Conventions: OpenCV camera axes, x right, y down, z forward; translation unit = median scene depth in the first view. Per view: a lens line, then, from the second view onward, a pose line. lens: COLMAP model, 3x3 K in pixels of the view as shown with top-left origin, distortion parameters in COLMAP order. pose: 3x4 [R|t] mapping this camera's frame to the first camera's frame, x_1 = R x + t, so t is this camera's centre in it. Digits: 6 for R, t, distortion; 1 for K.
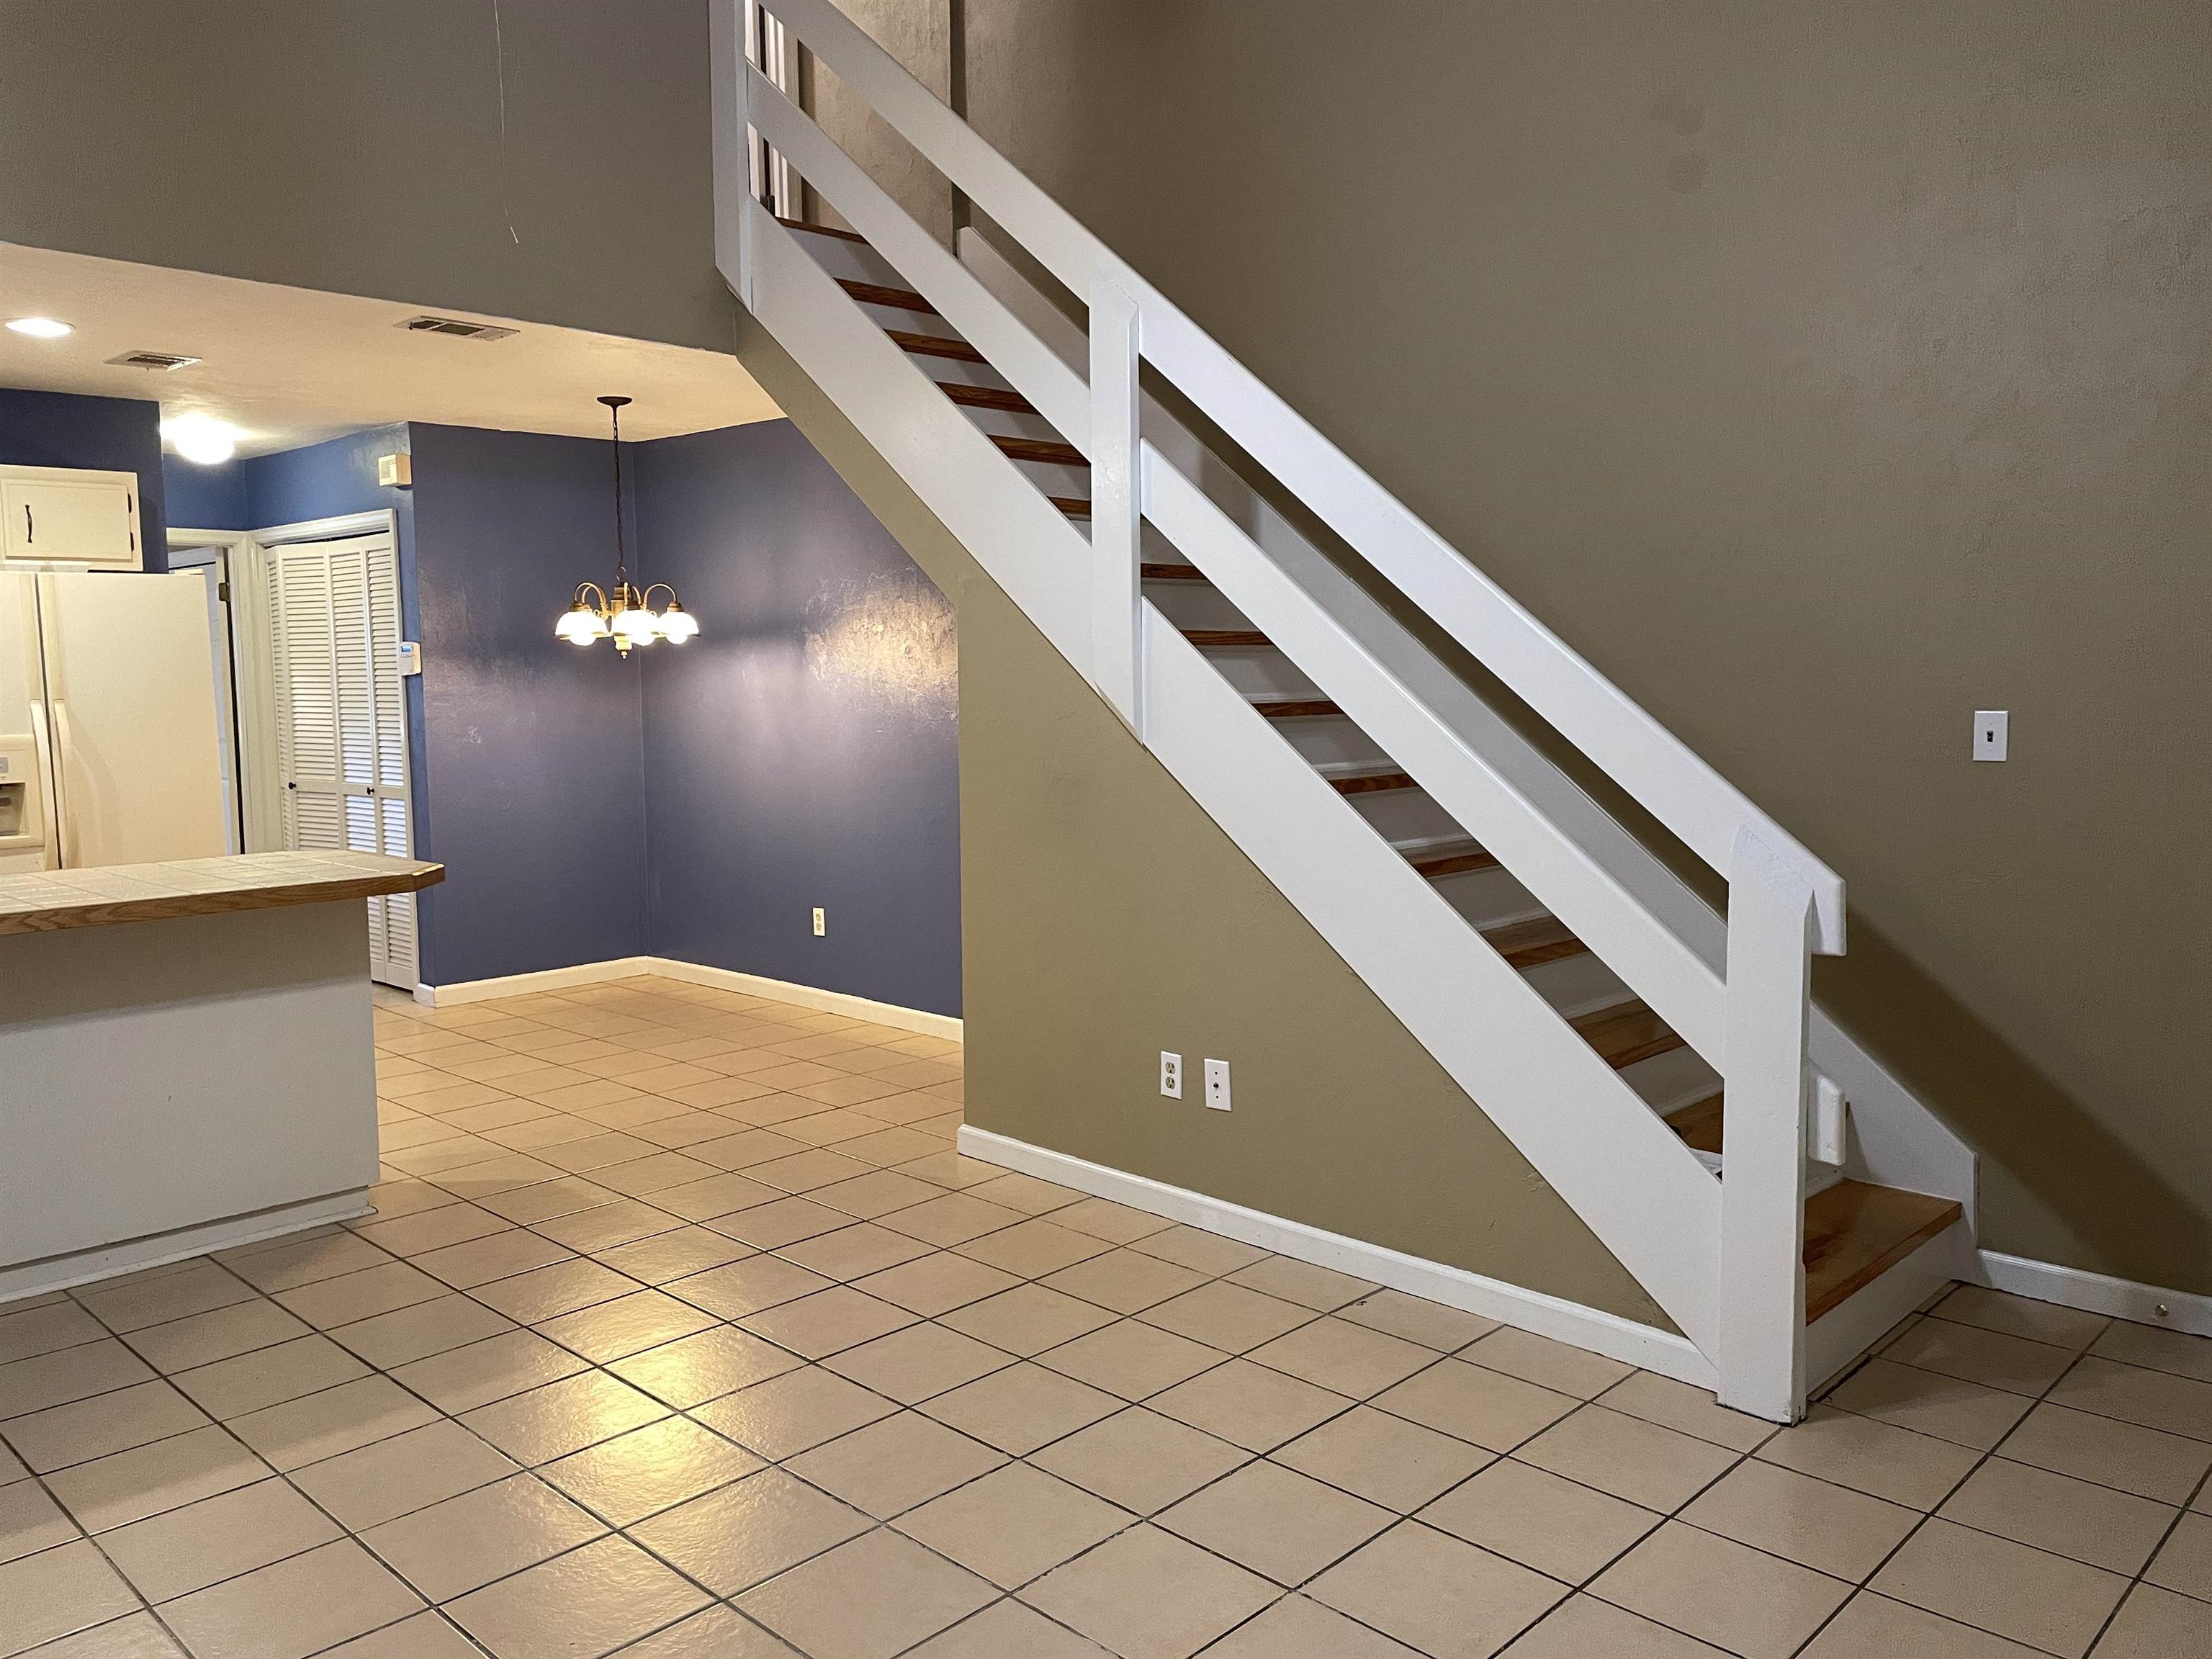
lens RADIAL K [[1672.5, 0, 1099.5], [0, 1672.5, 818.3], [0, 0, 1]] dist [0.096251, -0.126612]
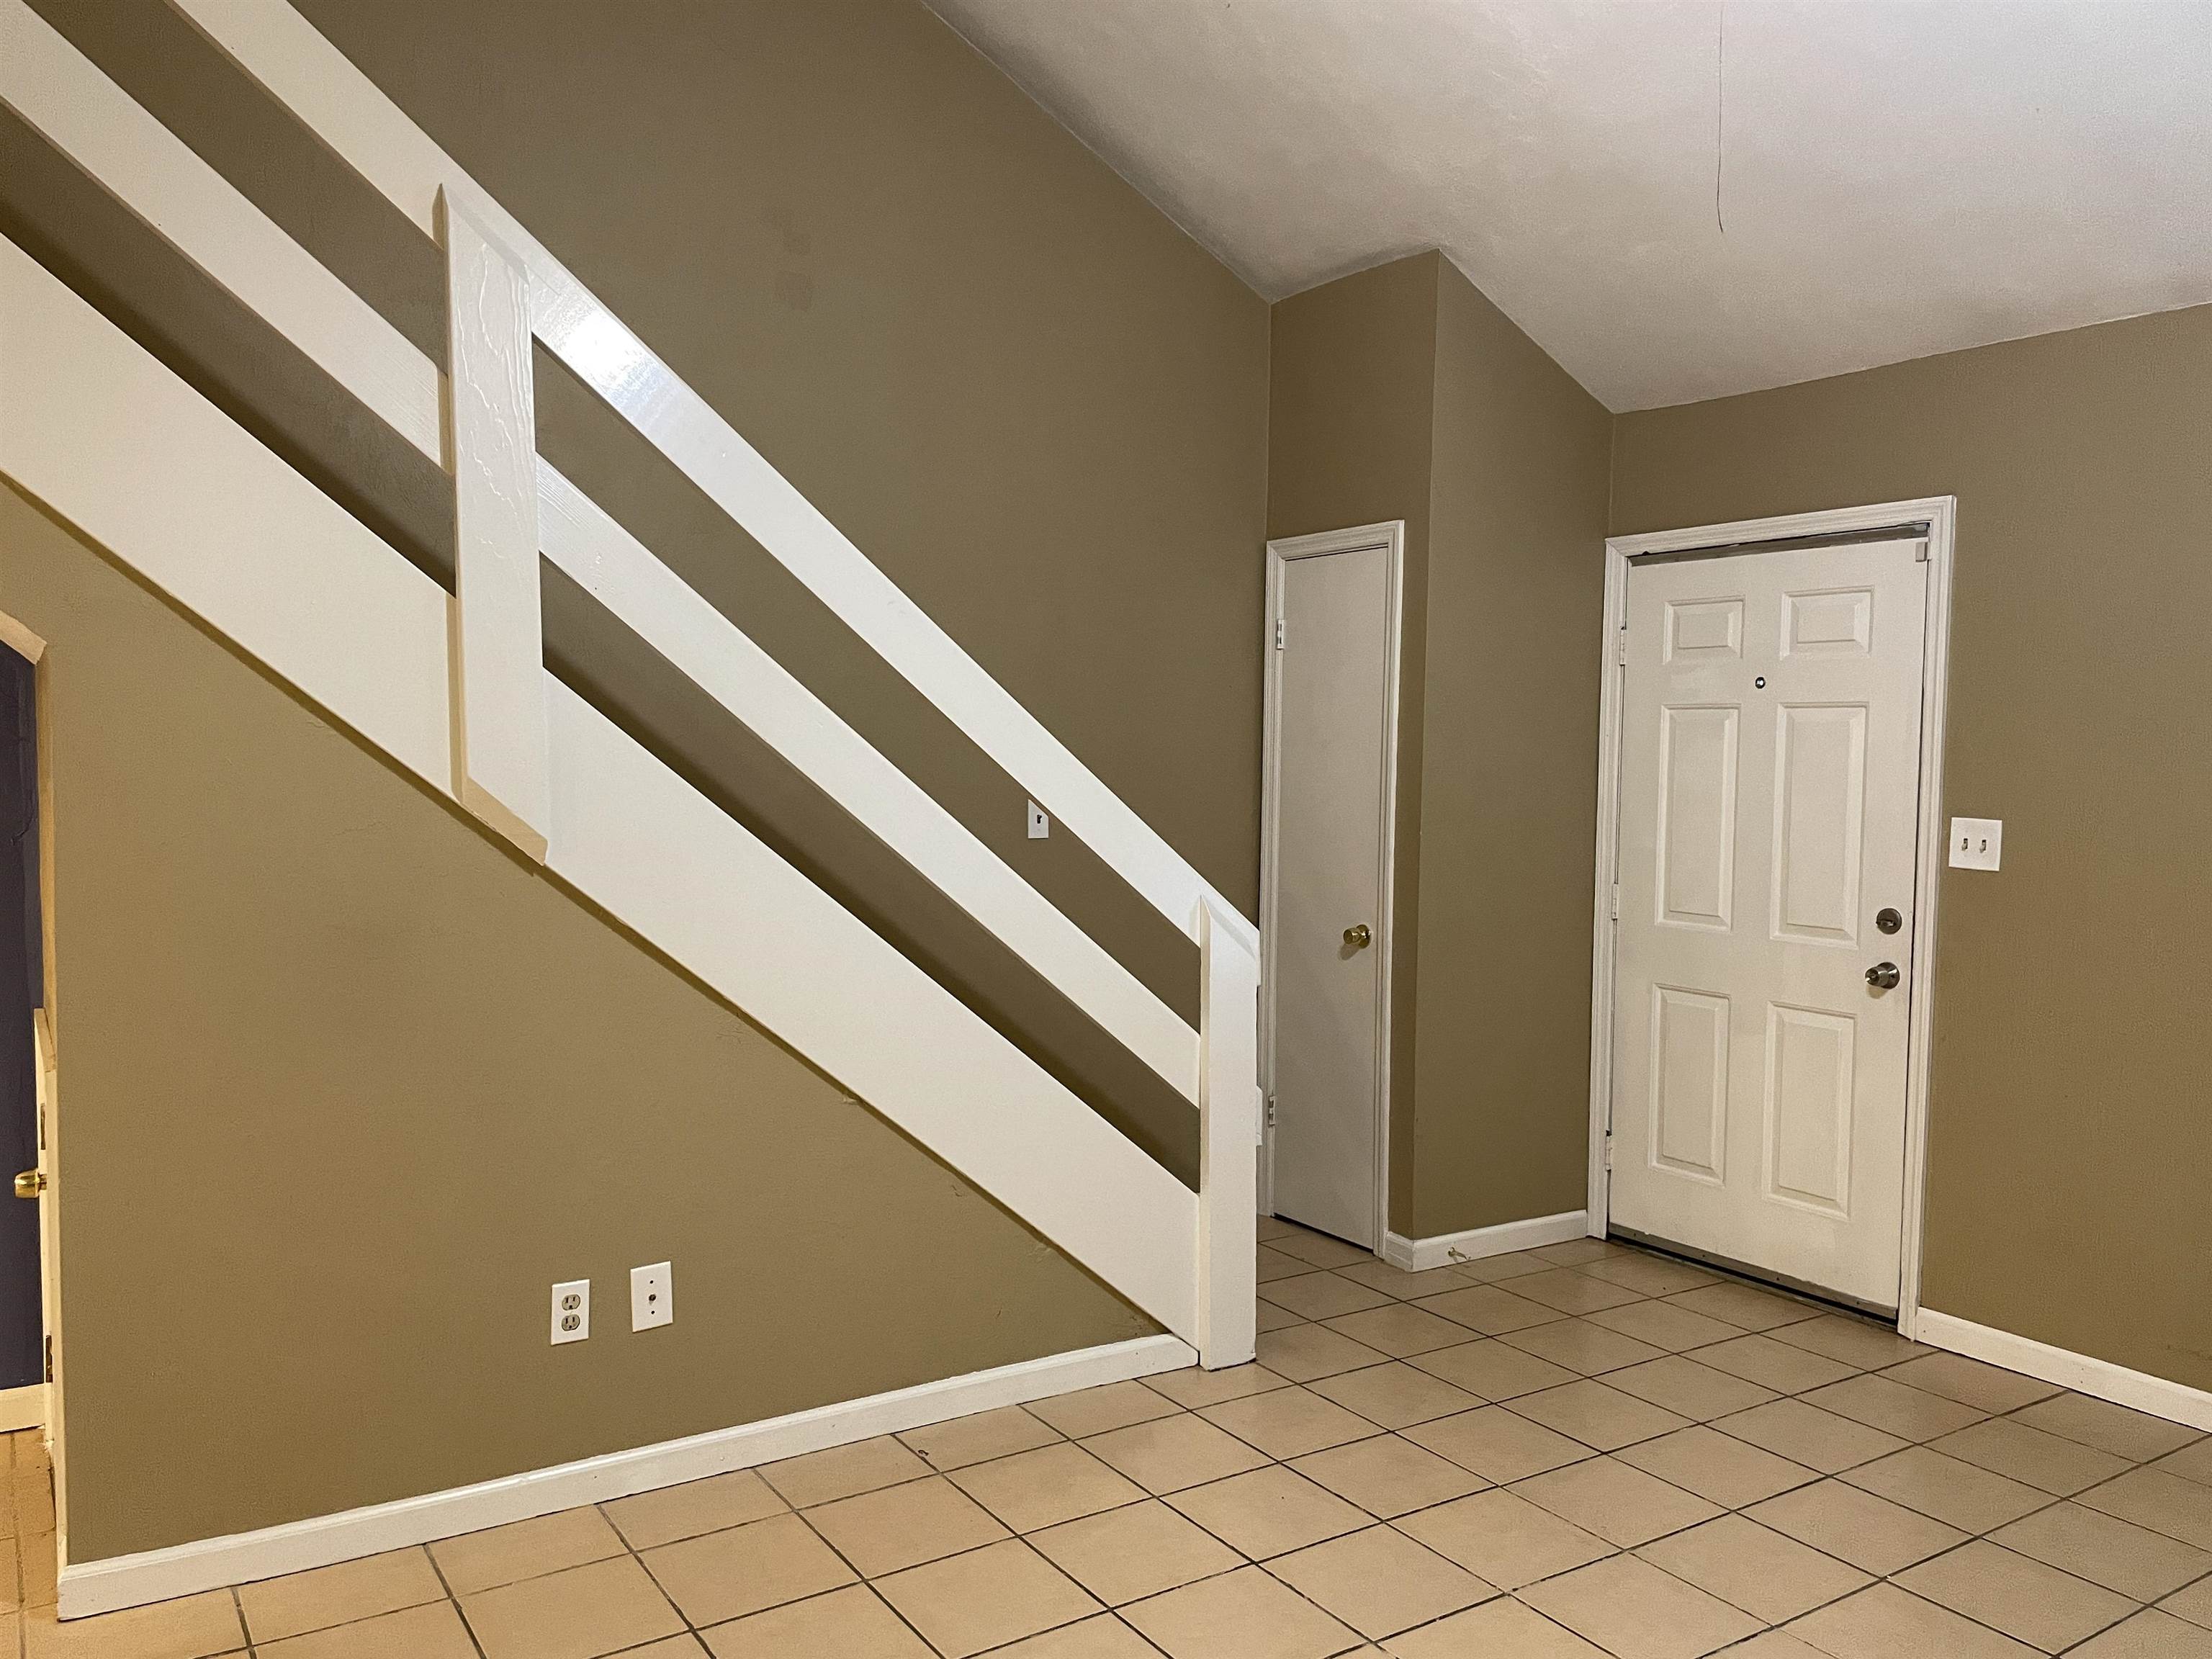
lens RADIAL K [[1672.5, 0, 1091.7], [0, 1672.5, 831.1], [0, 0, 1]] dist [0.096251, -0.126612]
pose [[0.228045, -0.038411, 0.972893, -0.507917], [0.070984, 0.997218, 0.022732, -0.048944], [-0.971059, 0.063876, 0.230138, 0.474684]]
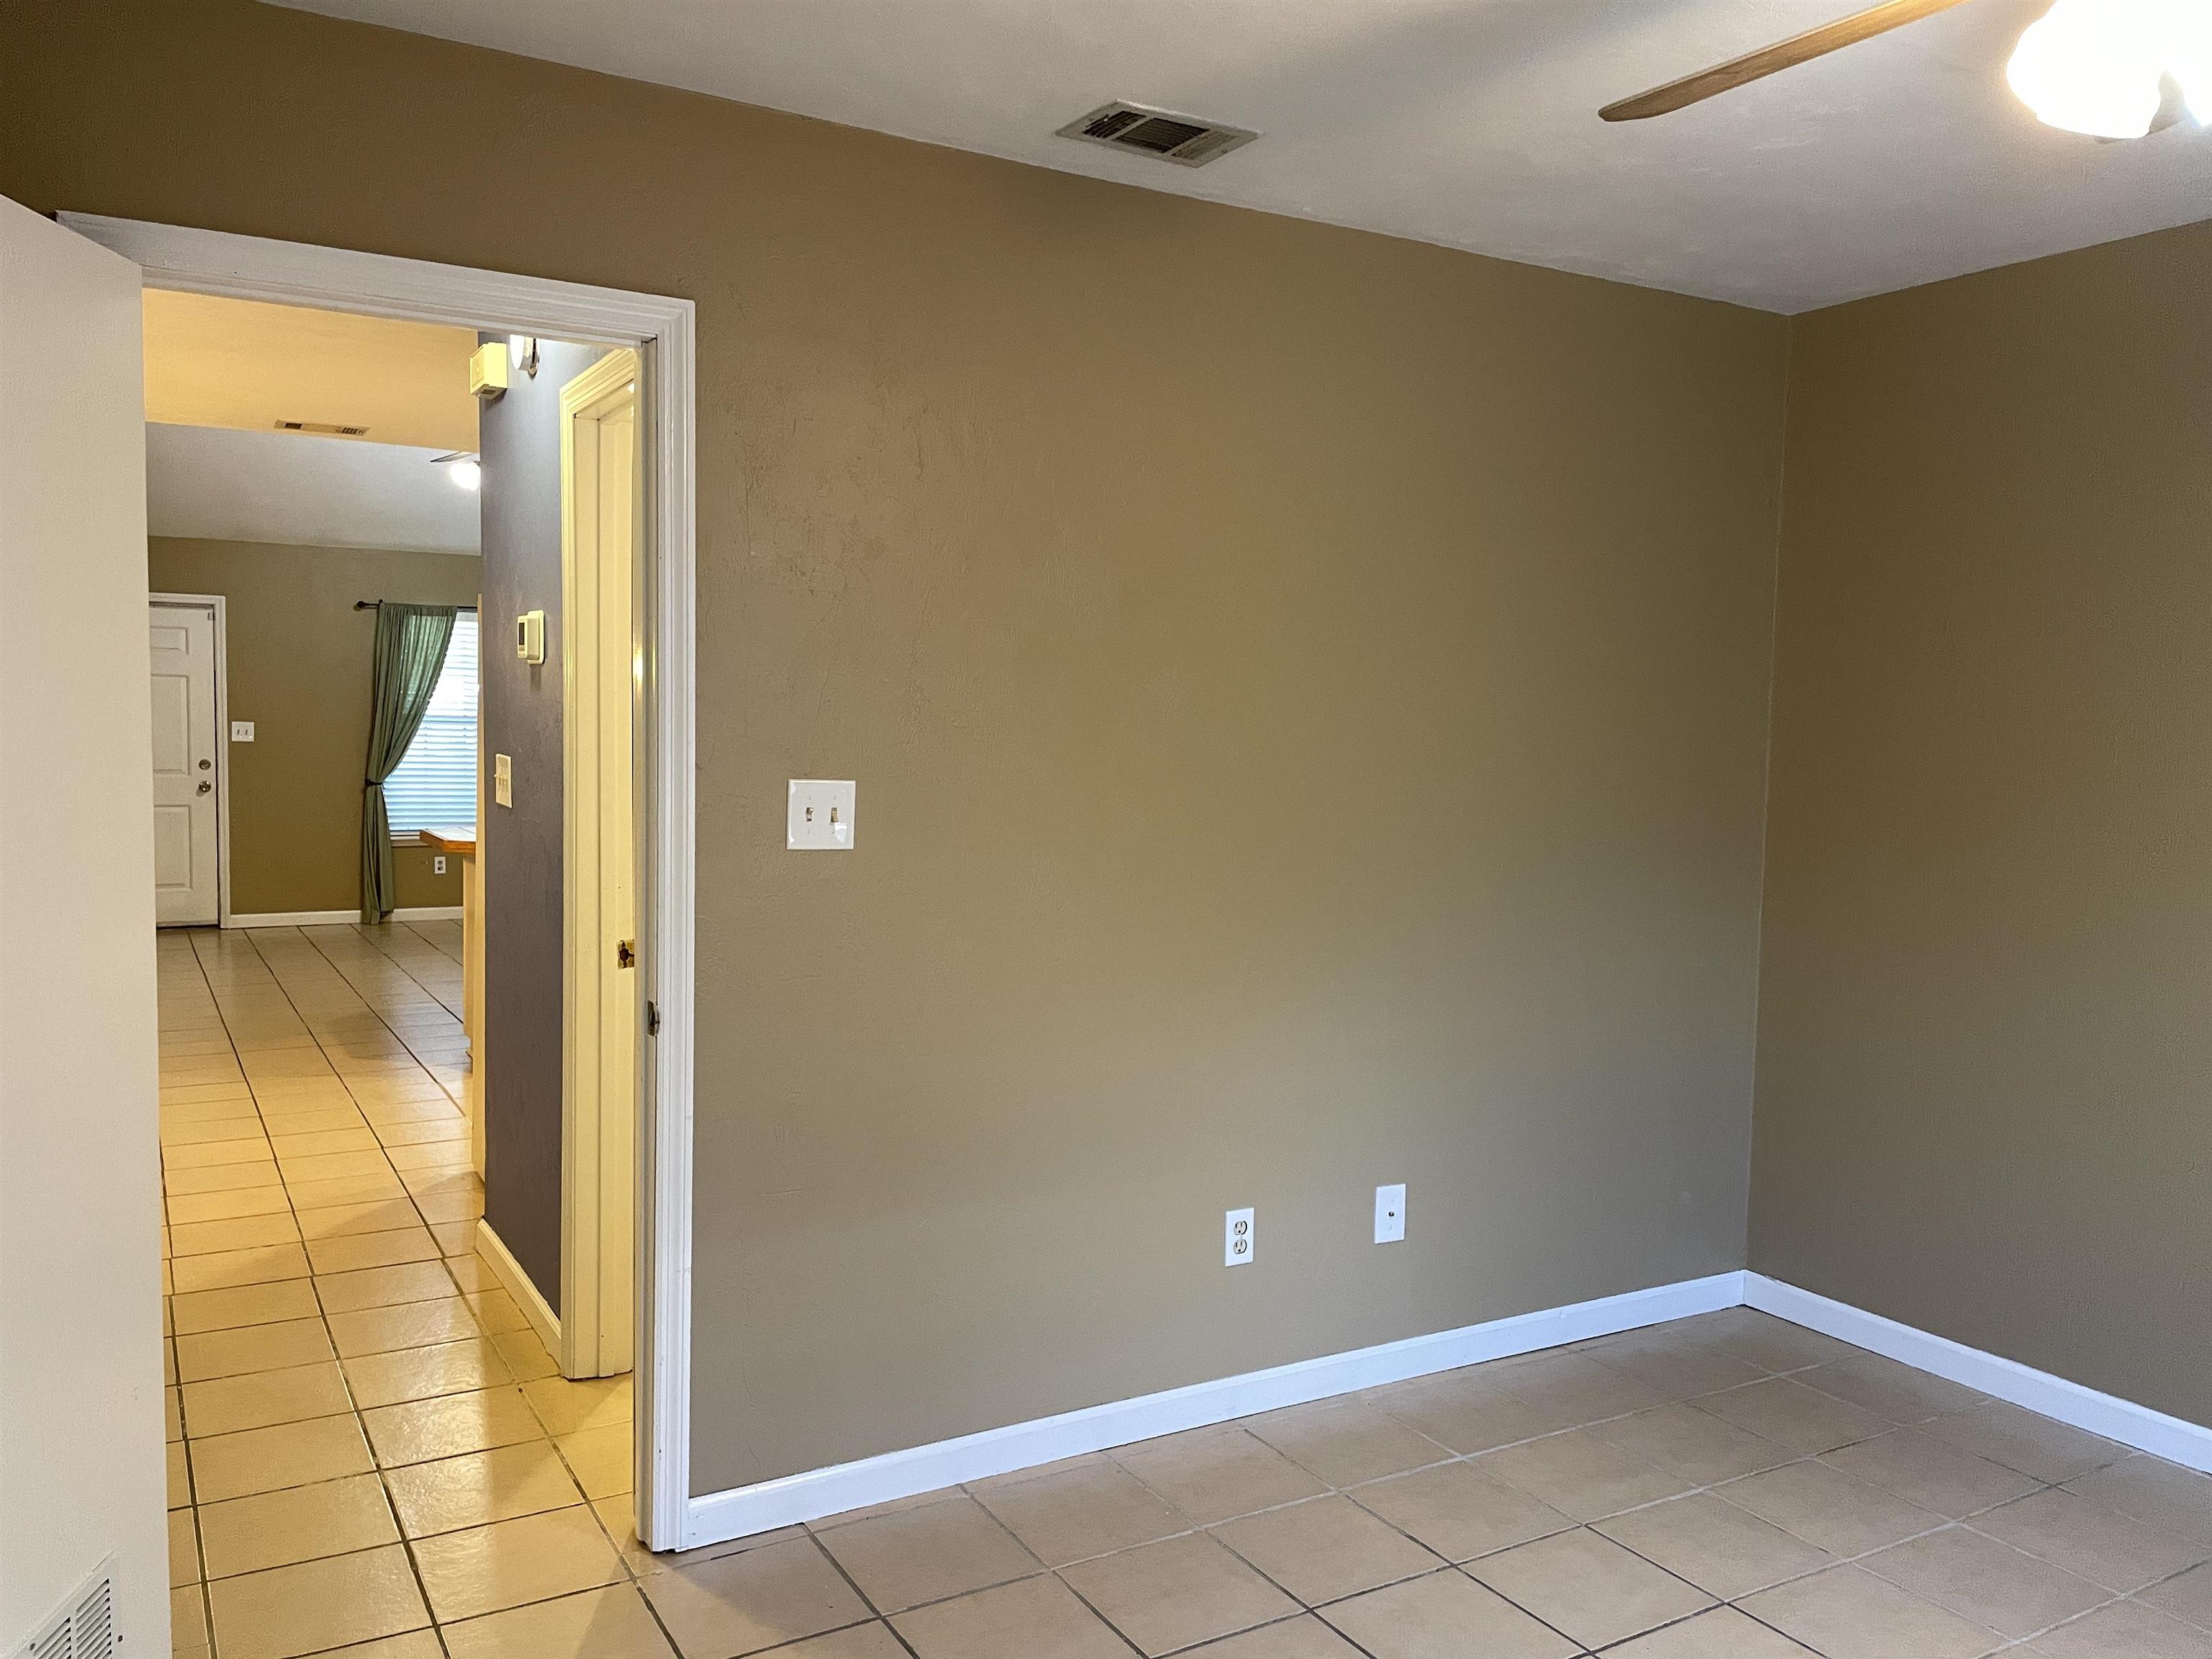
lens RADIAL K [[1672.5, 0, 1069.1], [0, 1672.5, 833.2], [0, 0, 1]] dist [0.096251, -0.126612]
pose [[-0.963888, -0.027862, 0.264847, -1.148263], [0.012513, 0.988675, 0.149549, -0.167638], [-0.266014, 0.147463, -0.952623, 1.946978]]
